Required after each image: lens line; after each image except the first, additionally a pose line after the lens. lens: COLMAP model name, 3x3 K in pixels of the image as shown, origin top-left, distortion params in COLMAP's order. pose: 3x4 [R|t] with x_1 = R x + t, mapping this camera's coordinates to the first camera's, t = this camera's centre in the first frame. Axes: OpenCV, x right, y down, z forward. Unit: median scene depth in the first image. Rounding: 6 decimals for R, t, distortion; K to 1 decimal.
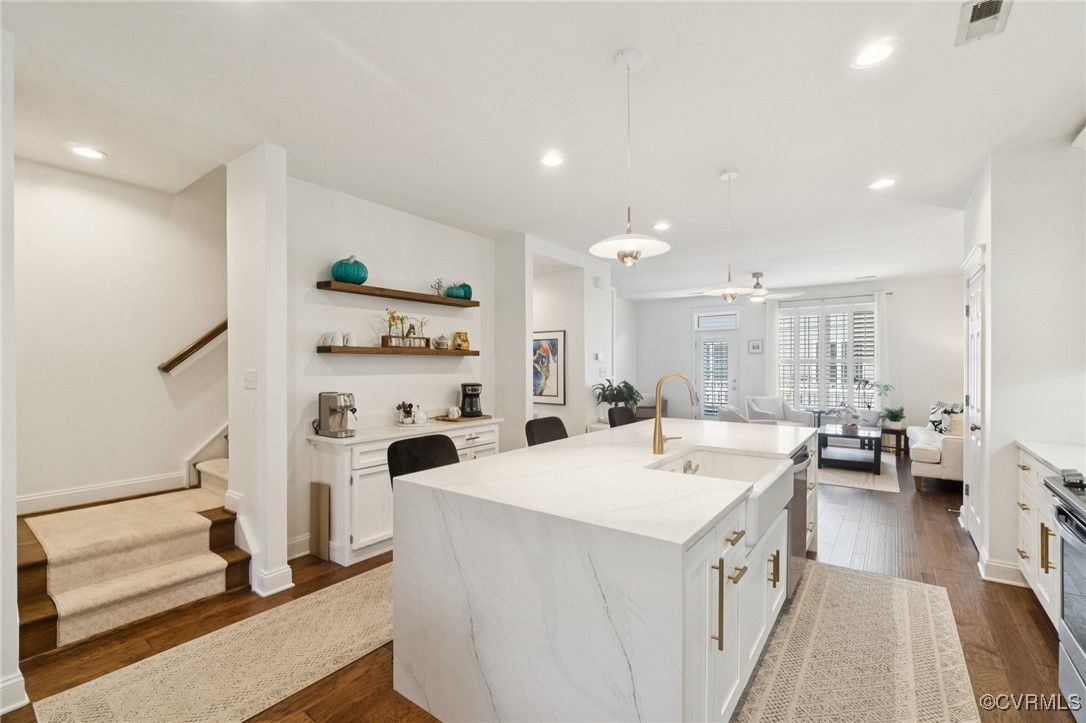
lens RADIAL K [[470.5, 0, 538.2], [0, 470.5, 370.2], [0, 0, 1]] dist [0.002839, 0.000337]
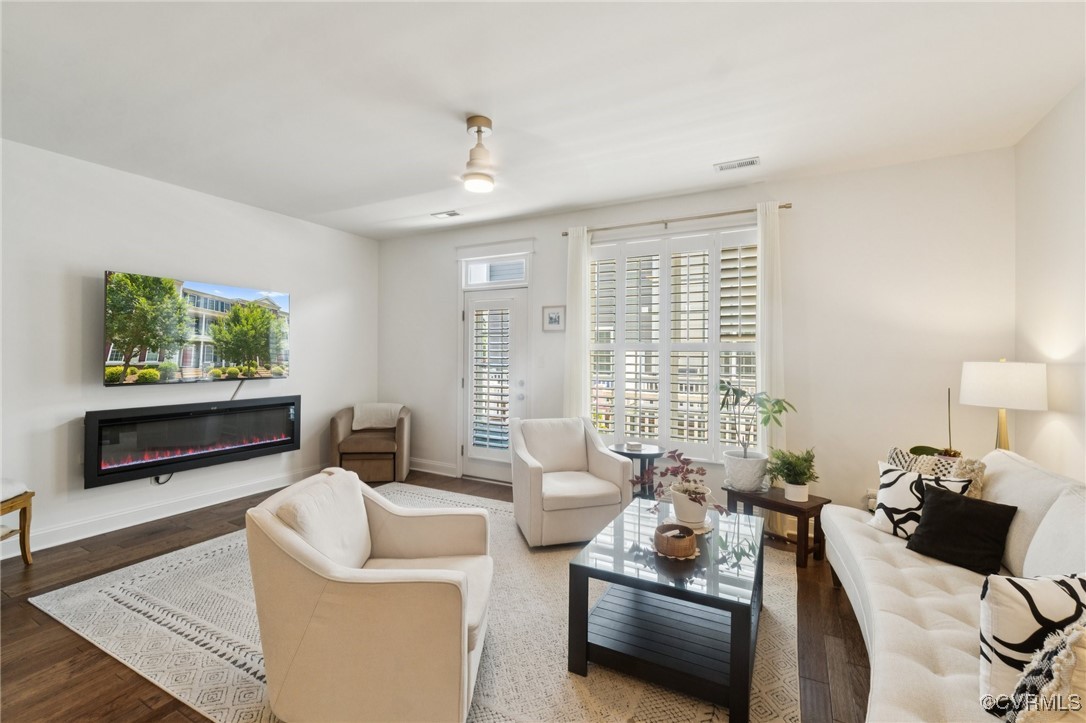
lens RADIAL K [[470.5, 0, 545.0], [0, 470.5, 351.6], [0, 0, 1]] dist [0.002839, 0.000337]
pose [[0.986716, 0.009631, 0.162170, 0.455115], [-0.007573, 0.999883, -0.013303, -0.007881], [-0.162279, 0.011898, 0.986673, 0.604683]]
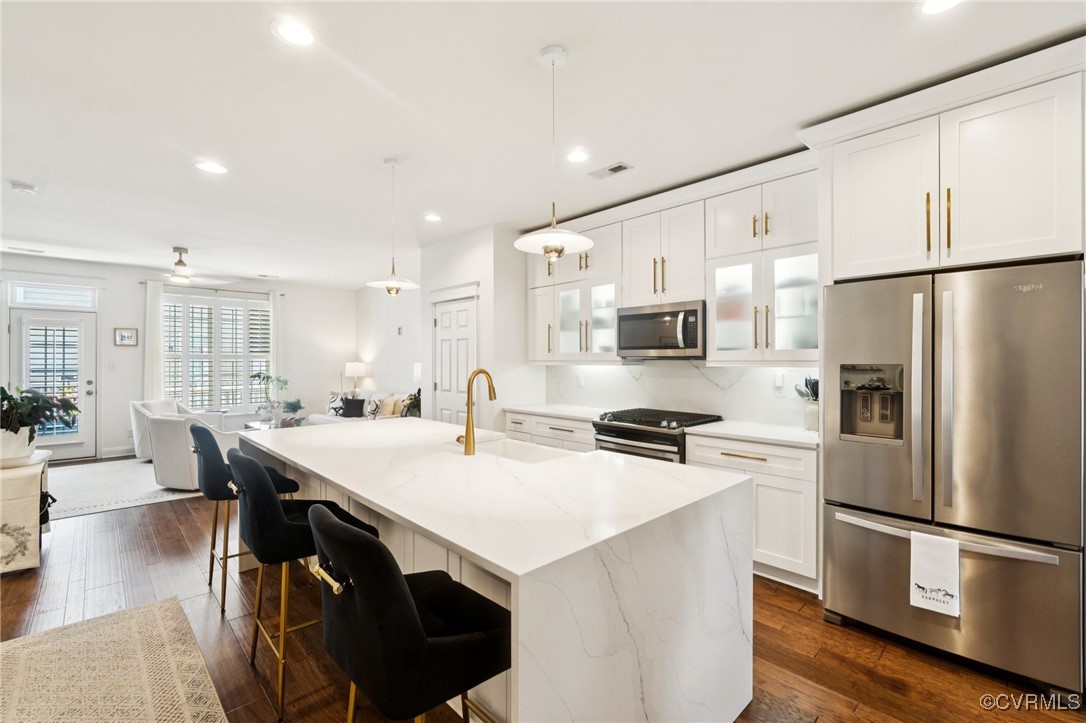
lens RADIAL K [[470.5, 0, 541.3], [0, 470.5, 364.8], [0, 0, 1]] dist [0.002839, 0.000337]
pose [[0.164537, -0.004948, 0.986359, -0.232450], [0.008187, 0.999960, 0.003650, -0.001738], [-0.986337, 0.007475, 0.164571, 0.251698]]
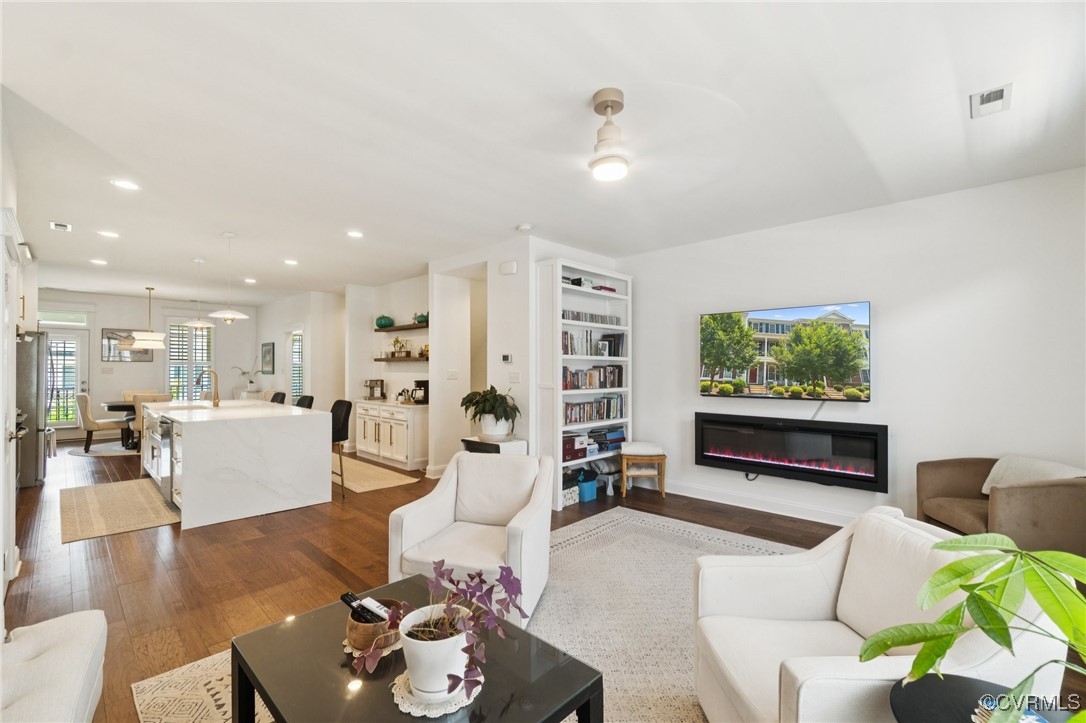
lens RADIAL K [[470.5, 0, 563.1], [0, 470.5, 341.1], [0, 0, 1]] dist [0.002839, 0.000337]
pose [[-0.105437, -0.067823, -0.992110, 0.835291], [-0.023612, 0.997561, -0.065687, -0.003925], [0.994146, 0.016500, -0.106781, 1.058150]]
